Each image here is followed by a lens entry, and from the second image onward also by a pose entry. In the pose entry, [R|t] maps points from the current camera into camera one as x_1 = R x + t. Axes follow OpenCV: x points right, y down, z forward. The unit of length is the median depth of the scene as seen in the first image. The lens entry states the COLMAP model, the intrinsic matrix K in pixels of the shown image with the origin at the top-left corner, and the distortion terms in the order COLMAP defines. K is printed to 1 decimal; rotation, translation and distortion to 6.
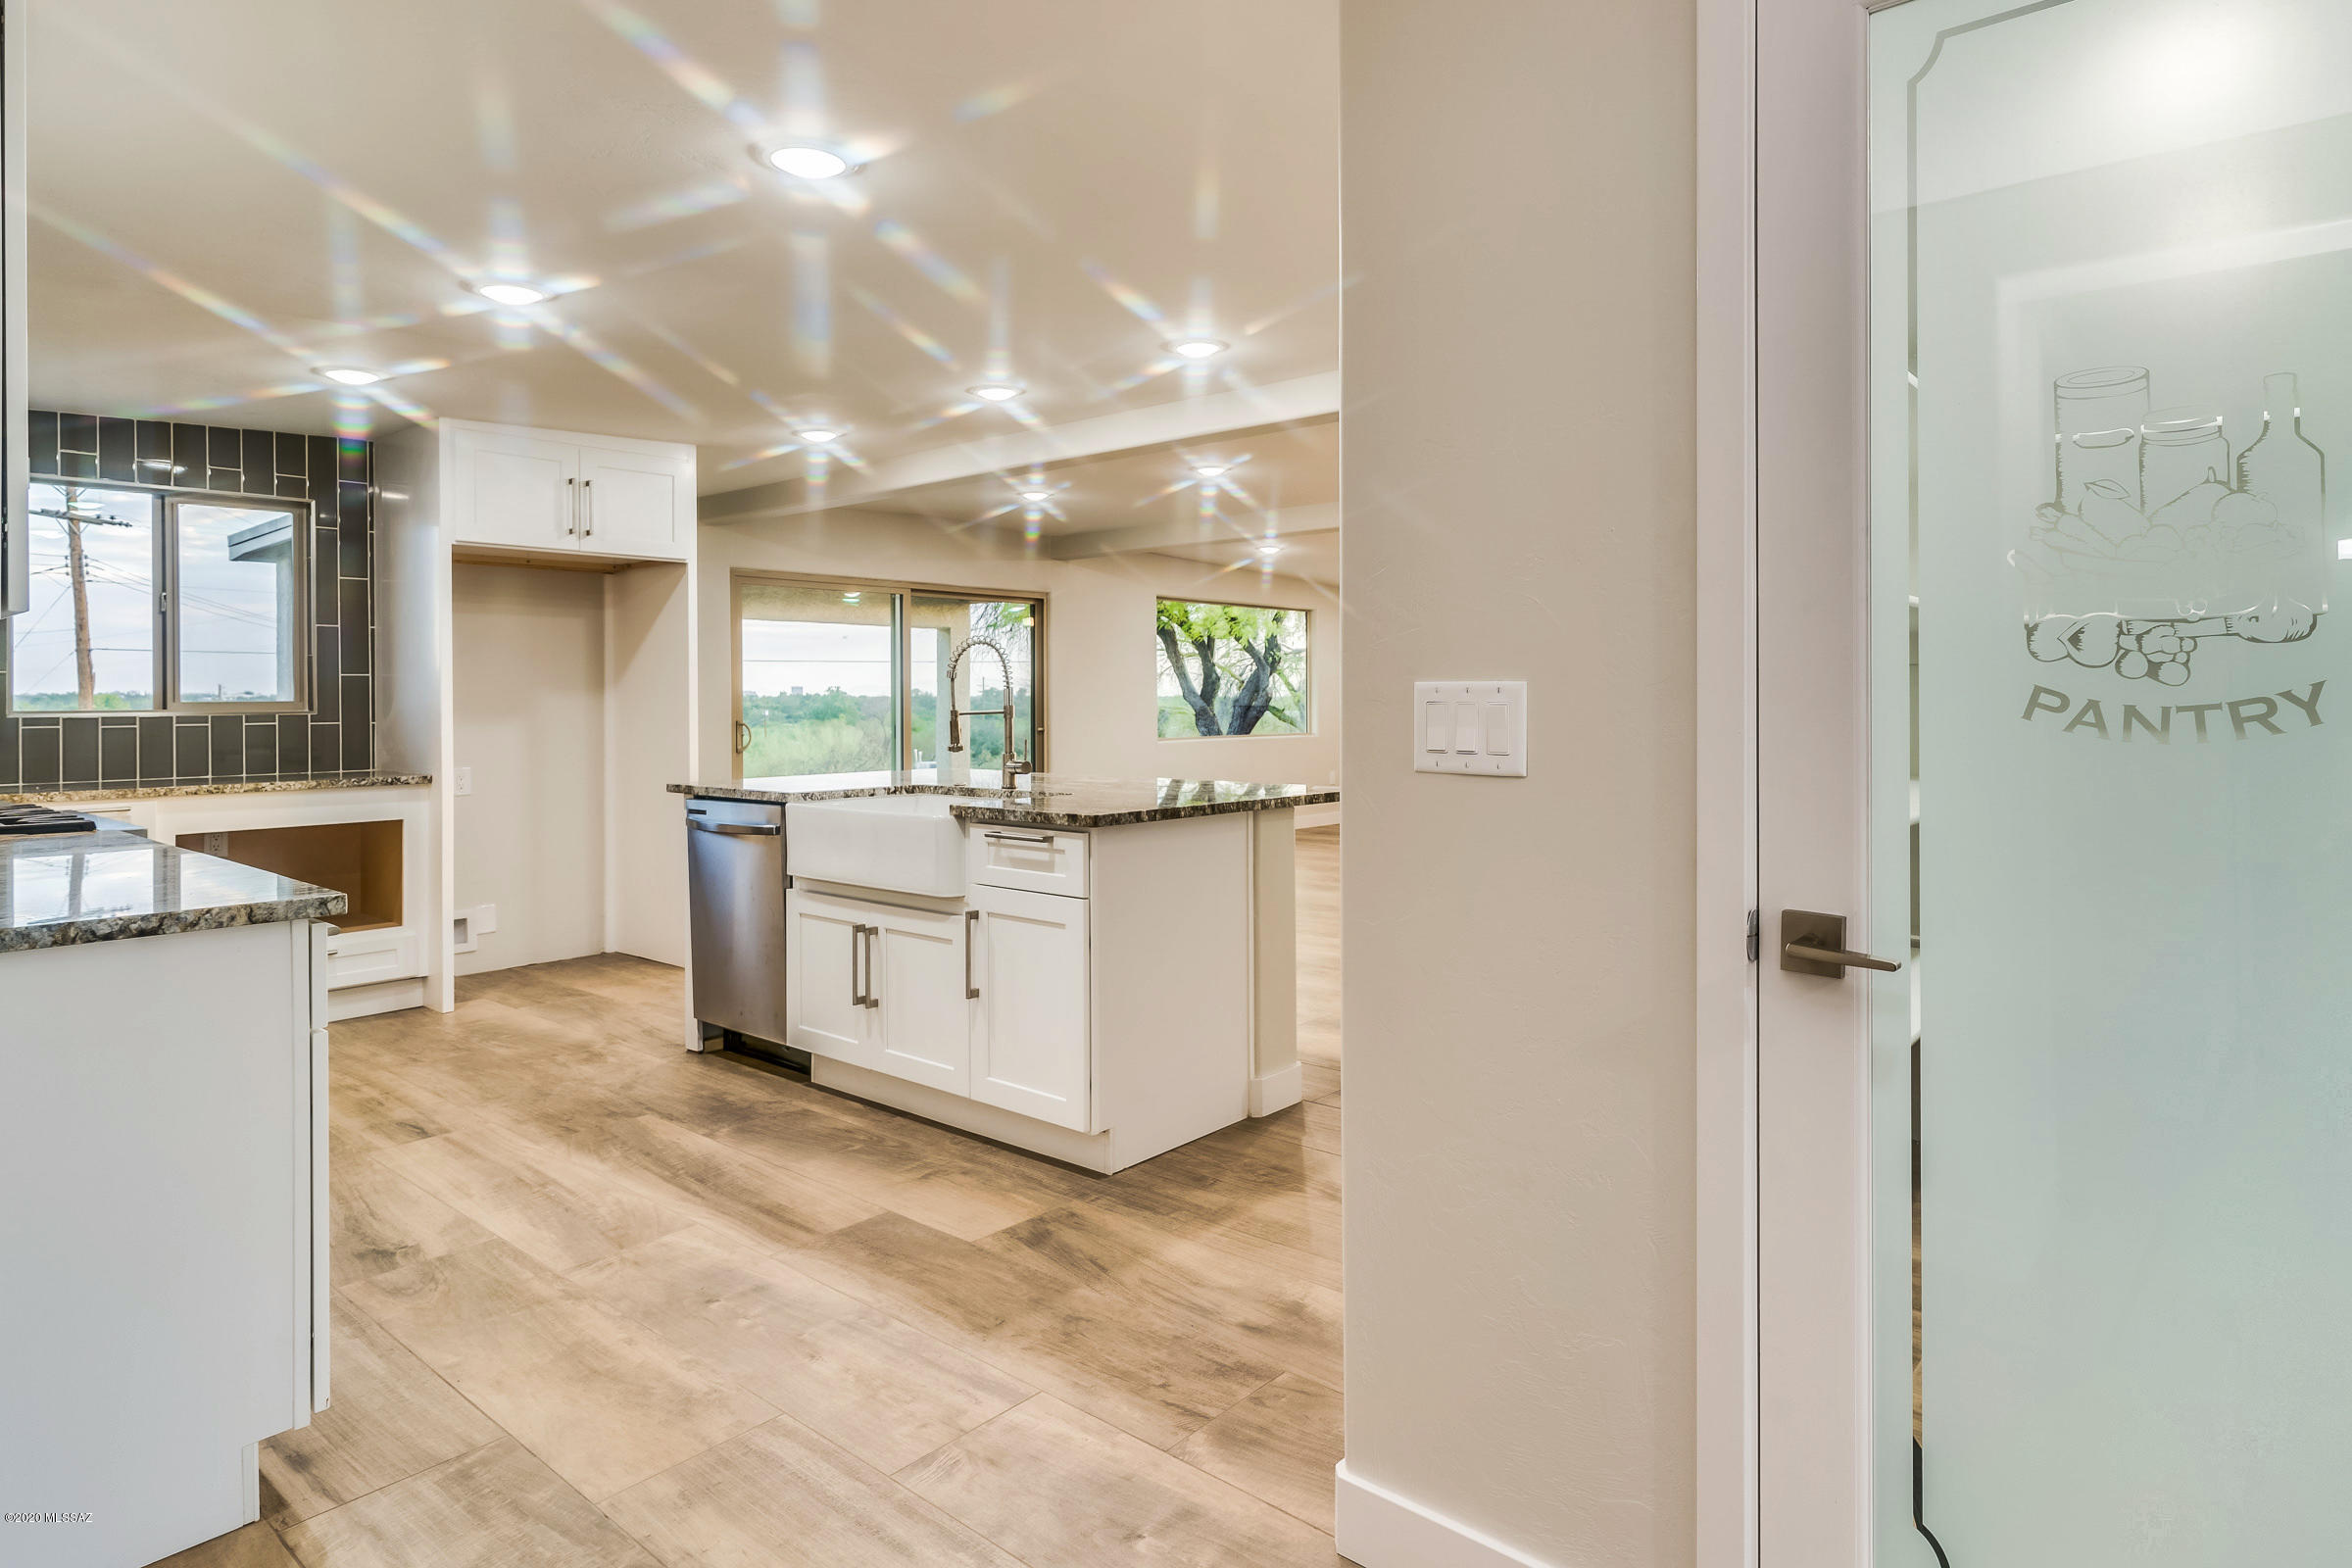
lens RADIAL K [[1261.8, 0, 1397.9], [0, 1261.8, 701.2], [0, 0, 1]] dist [-0.001672, 0.000047]
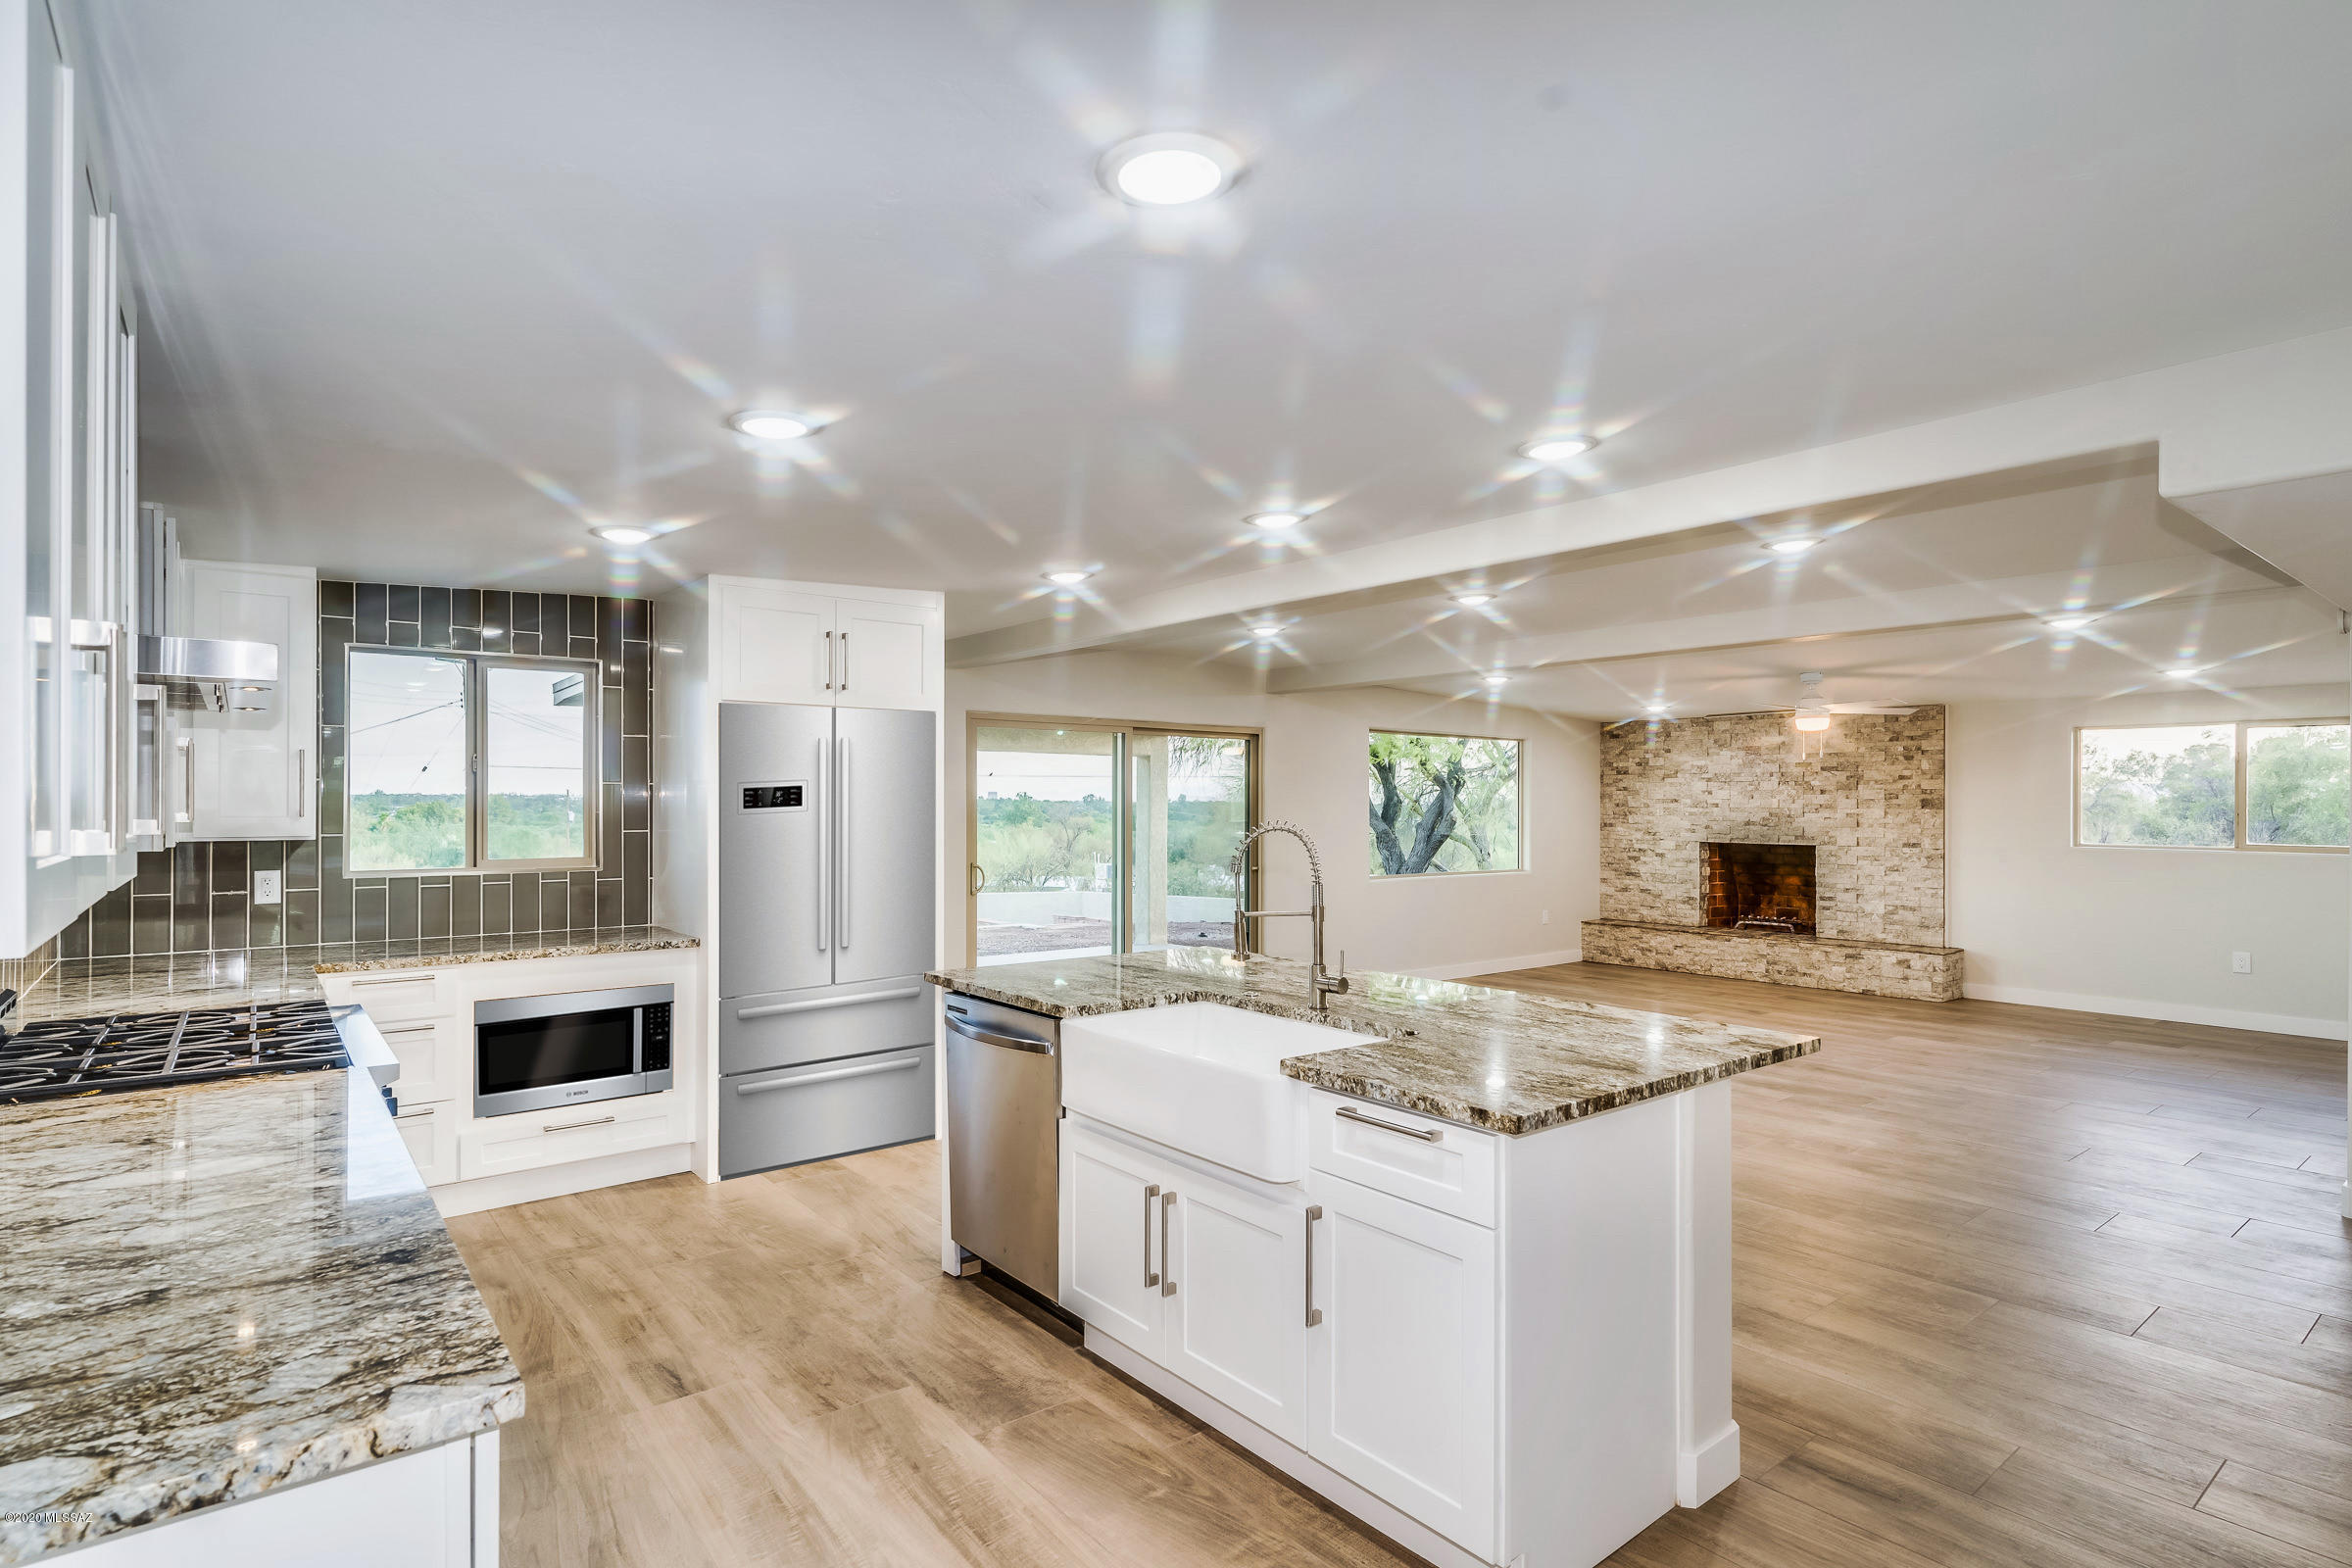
lens RADIAL K [[1176.7, 0, 1248.3], [0, 1176.7, 796.4], [0, 0, 1]] dist [0.001641, -0.000462]
pose [[0.973864, 0.002328, -0.227119, -0.152597], [-0.003670, 0.999978, -0.005486, -0.051318], [0.227101, 0.006176, 0.973852, 0.217757]]
